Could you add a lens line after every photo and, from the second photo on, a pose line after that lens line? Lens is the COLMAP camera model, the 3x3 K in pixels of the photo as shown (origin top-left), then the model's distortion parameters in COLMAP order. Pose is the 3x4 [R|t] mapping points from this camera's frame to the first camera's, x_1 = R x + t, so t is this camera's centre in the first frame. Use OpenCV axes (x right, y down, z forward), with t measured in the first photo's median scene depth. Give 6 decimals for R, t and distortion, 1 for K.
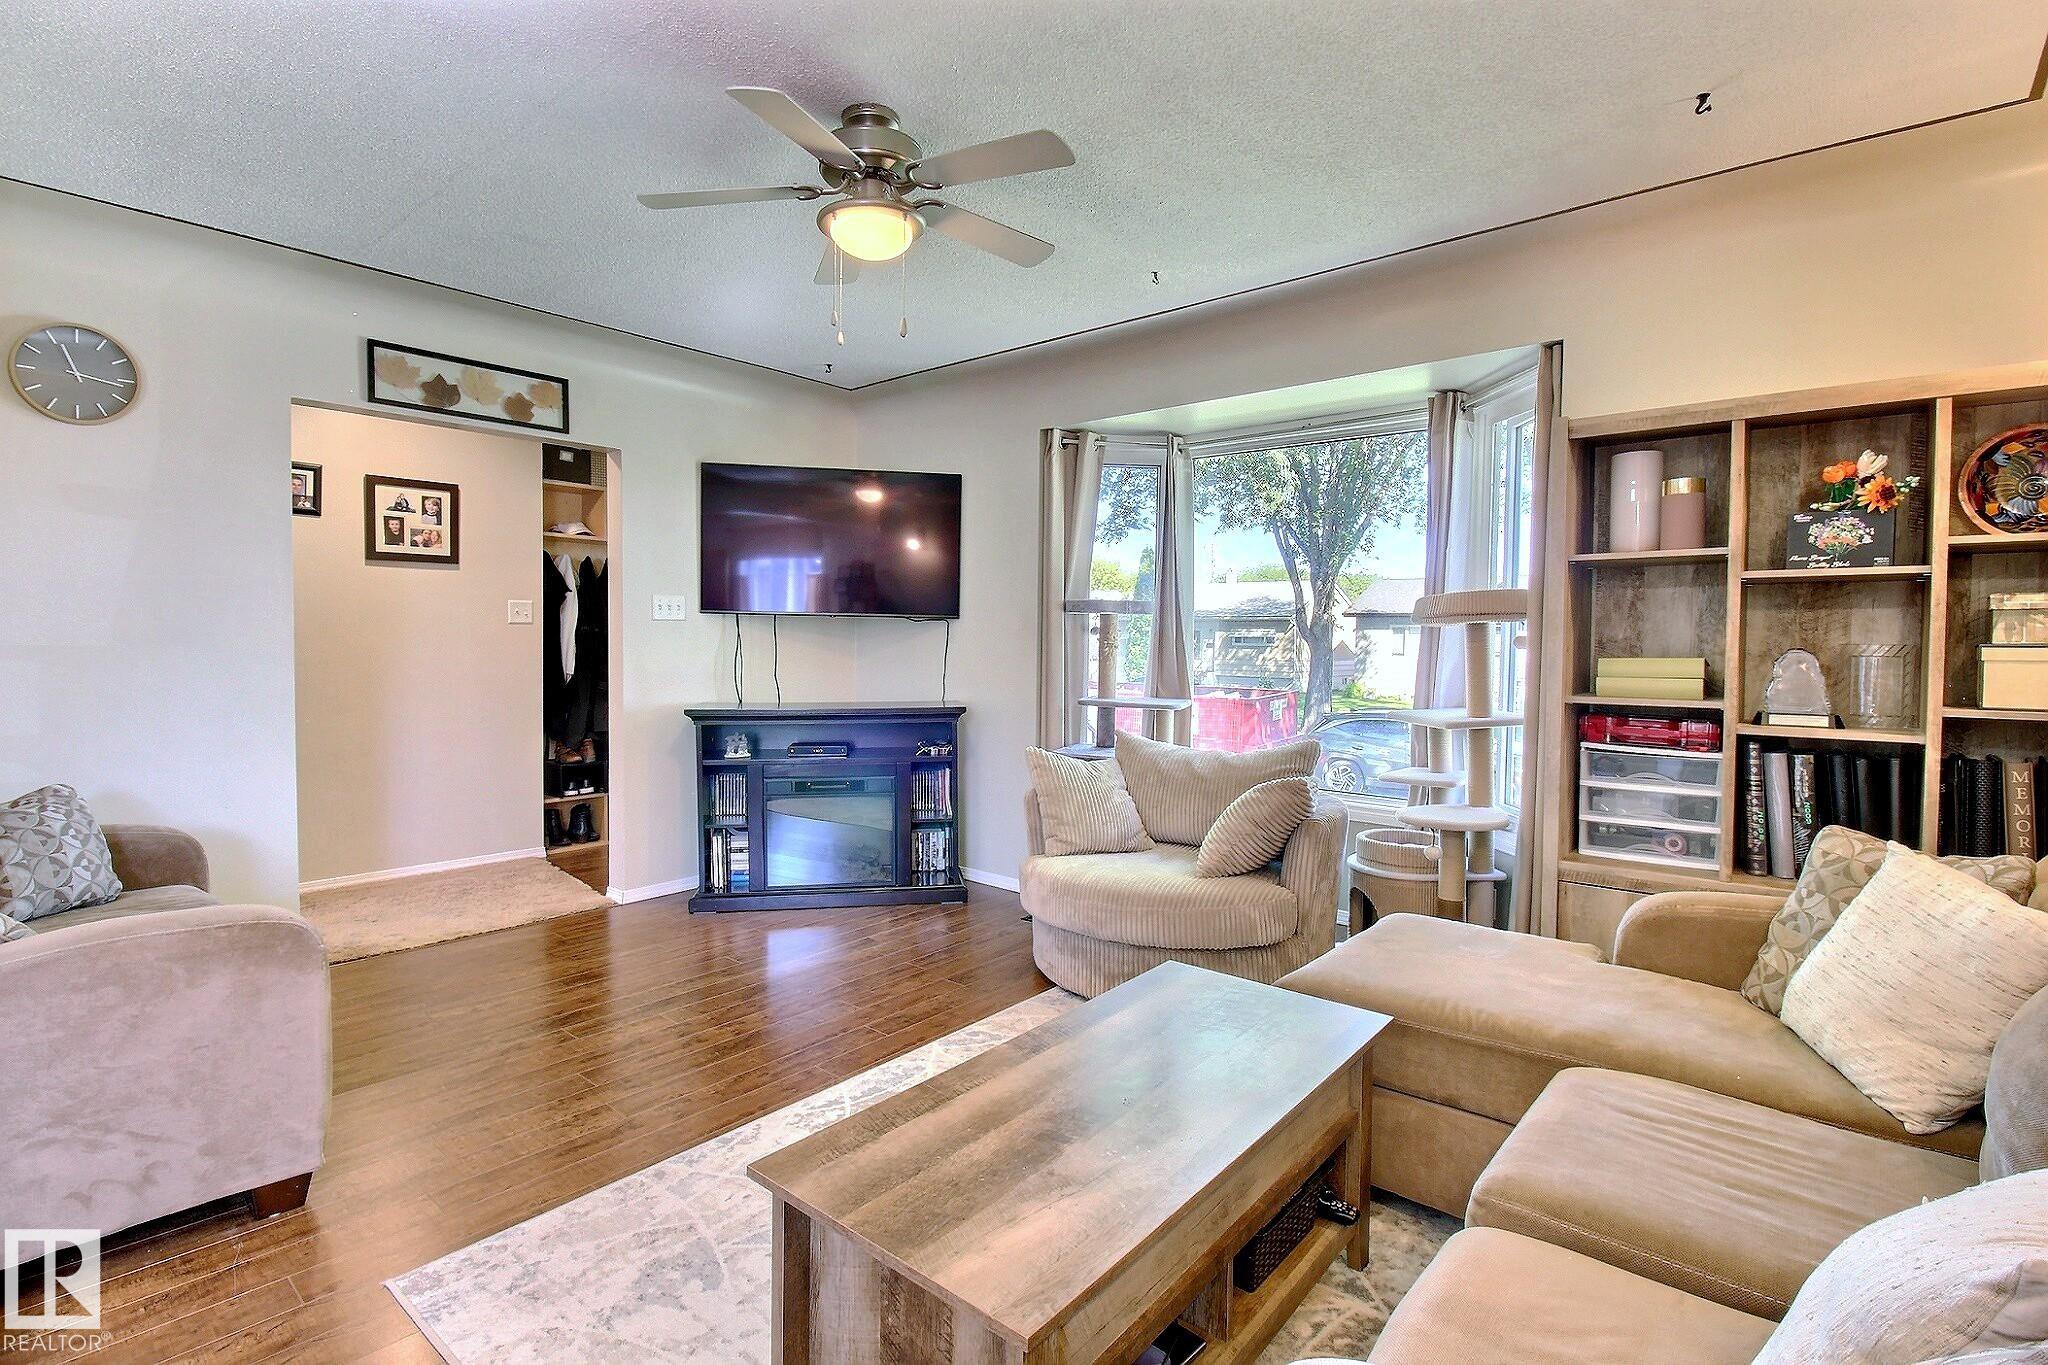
lens RADIAL K [[956.8, 0, 1019.6], [0, 956.8, 663.4], [0, 0, 1]] dist [-0.001236, -0.011152]
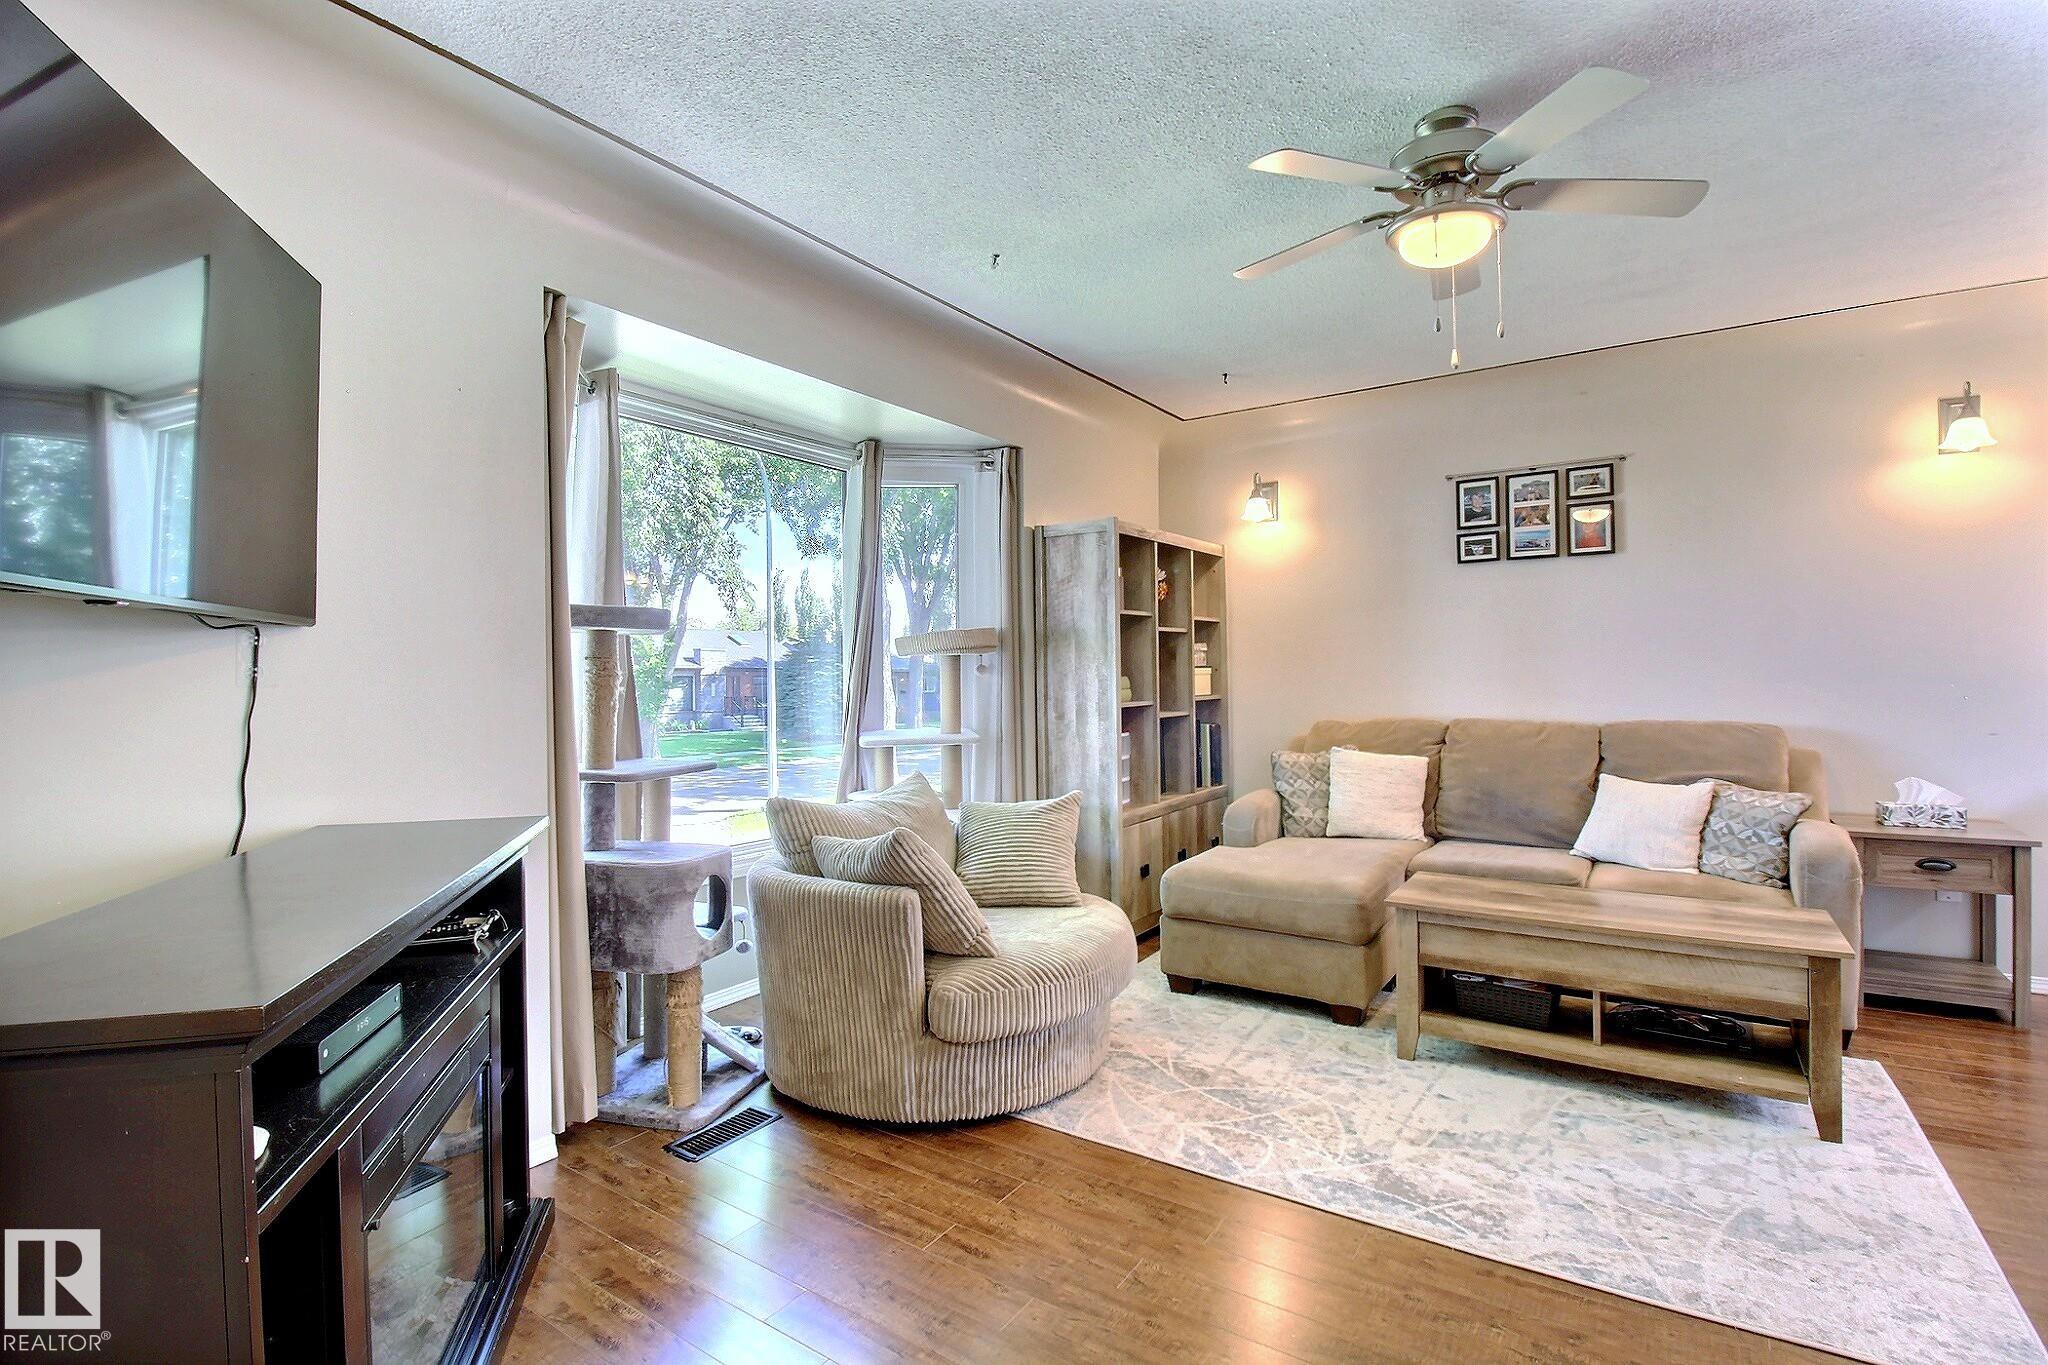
lens RADIAL K [[956.8, 0, 1038.6], [0, 956.8, 674.7], [0, 0, 1]] dist [-0.001236, -0.011152]
pose [[-0.119858, -0.009636, 0.992744, -0.838859], [0.034582, 0.999306, 0.013875, -0.035433], [-0.992189, 0.035994, -0.119441, 1.223193]]
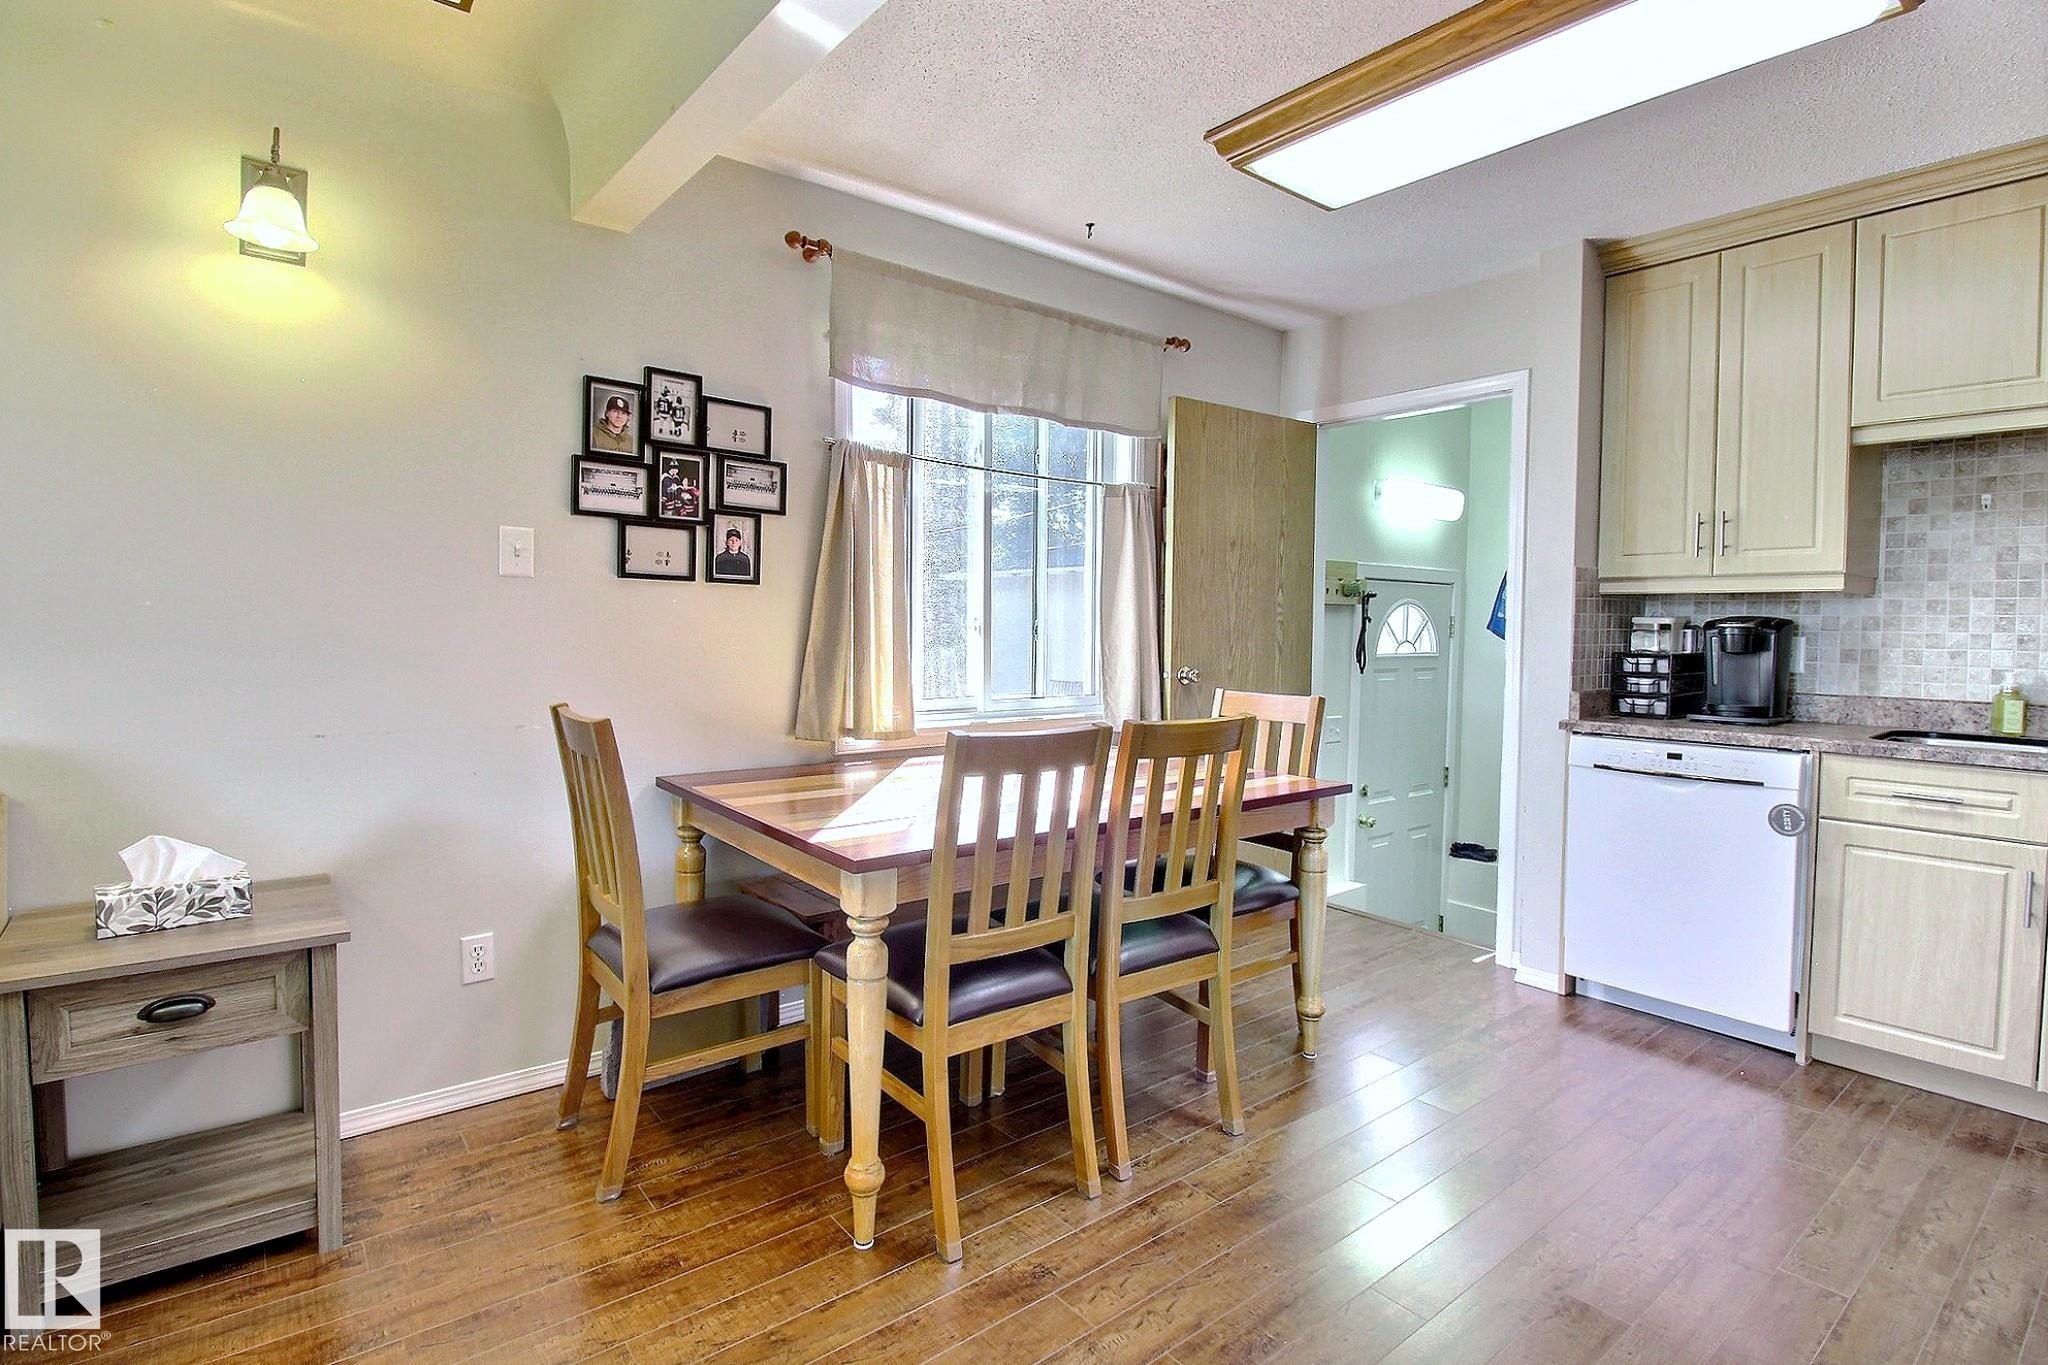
lens RADIAL K [[983.6, 0, 994.8], [0, 983.6, 664.0], [0, 0, 1]] dist [-0.021307, -0.002308]
pose [[-0.977601, -0.035644, 0.207426, -0.443143], [-0.021930, 0.997441, 0.068045, -0.019987], [-0.209321, 0.061972, -0.975881, 0.466510]]
